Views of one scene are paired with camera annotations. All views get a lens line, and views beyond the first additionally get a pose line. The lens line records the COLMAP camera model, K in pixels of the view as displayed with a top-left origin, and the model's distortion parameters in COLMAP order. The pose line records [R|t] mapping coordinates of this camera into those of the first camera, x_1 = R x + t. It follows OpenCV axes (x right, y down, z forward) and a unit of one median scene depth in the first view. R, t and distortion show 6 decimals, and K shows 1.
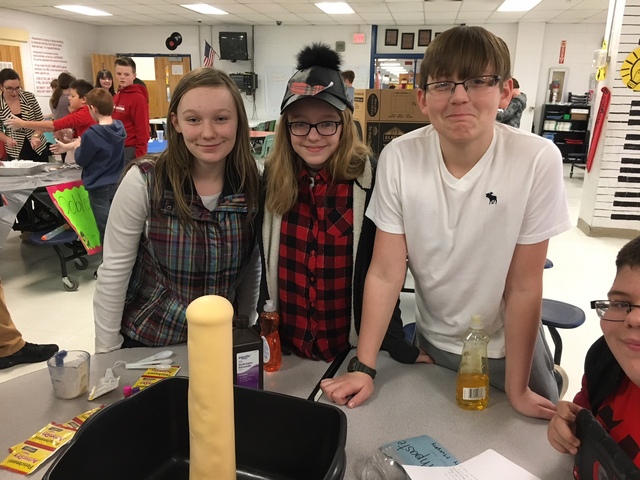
lens RADIAL K [[538.6, 0, 319.0], [0, 538.6, 237.9], [0, 0, 1]] dist [0.019170, -0.024581]
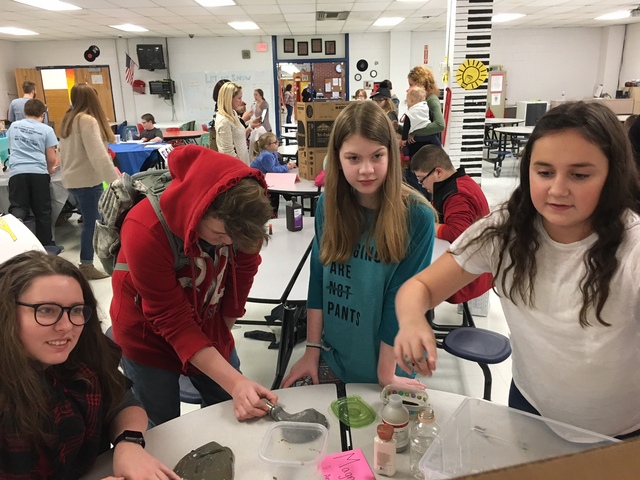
lens RADIAL K [[538.6, 0, 320.3], [0, 538.6, 242.1], [0, 0, 1]] dist [0.019170, -0.024581]
pose [[0.978792, -0.093226, 0.182414, -0.054721], [0.090105, 0.995610, 0.025346, 0.033175], [-0.183976, -0.008372, 0.982895, -0.179058]]
